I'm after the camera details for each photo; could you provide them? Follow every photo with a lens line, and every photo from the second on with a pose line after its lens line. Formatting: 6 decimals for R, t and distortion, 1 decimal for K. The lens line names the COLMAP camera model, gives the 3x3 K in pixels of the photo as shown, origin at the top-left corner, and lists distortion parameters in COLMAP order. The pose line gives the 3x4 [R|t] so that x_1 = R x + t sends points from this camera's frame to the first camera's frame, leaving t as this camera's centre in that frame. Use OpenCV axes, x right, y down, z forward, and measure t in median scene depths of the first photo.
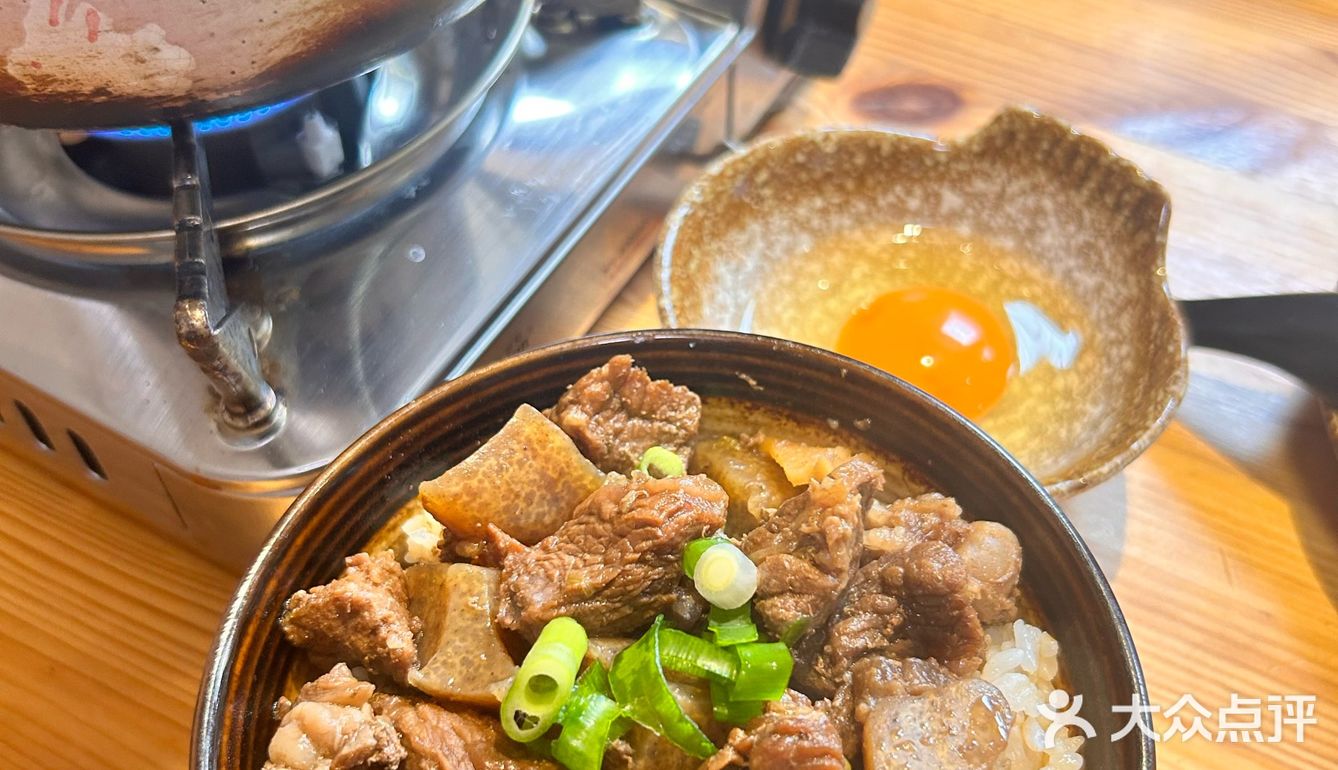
lens RADIAL K [[1397.5, 0, 669.0], [0, 1397.5, 385.0], [0, 0, 1]] dist [0.191753, -0.741000]
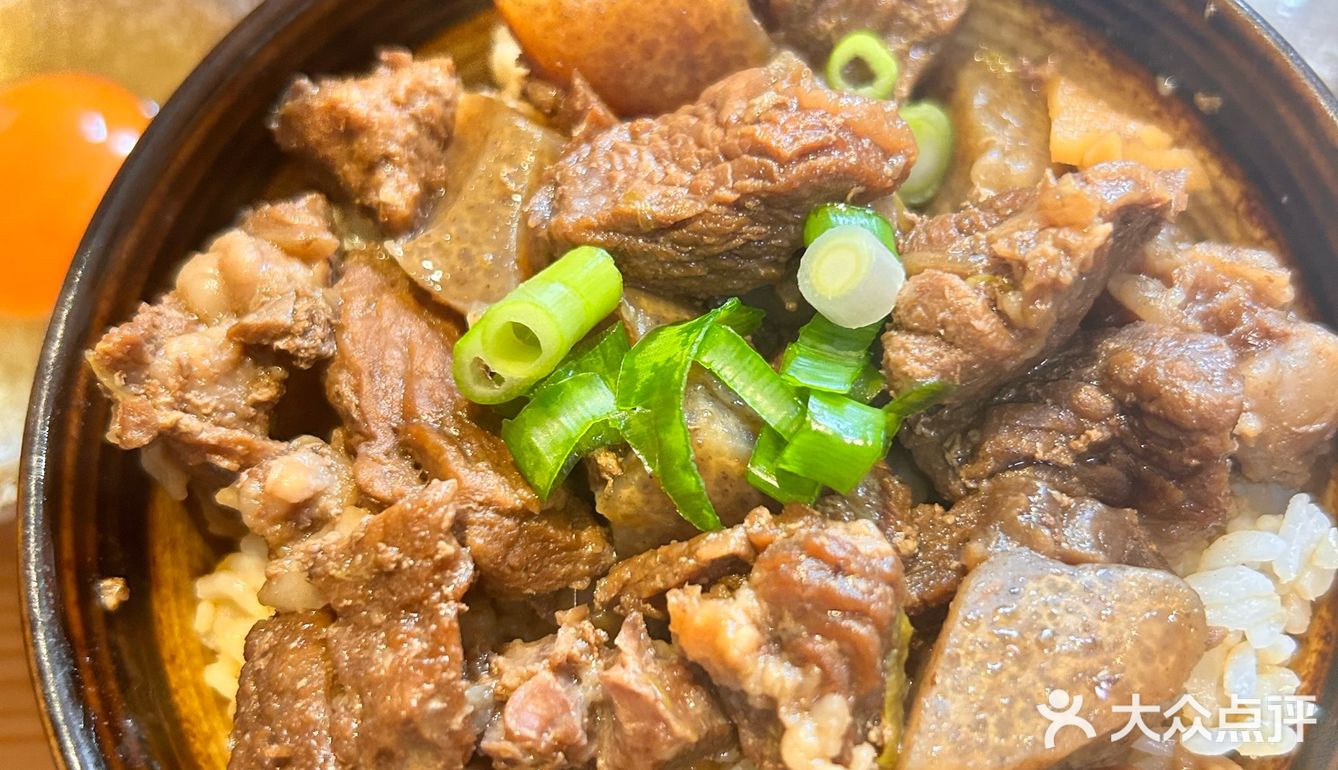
lens RADIAL K [[1397.5, 0, 669.0], [0, 1397.5, 385.0], [0, 0, 1]] dist [0.191753, -0.741000]
pose [[0.911612, 0.361047, -0.196492, 0.104364], [-0.277549, 0.893253, 0.353647, -0.017070], [0.303200, -0.267852, 0.914508, 0.388844]]
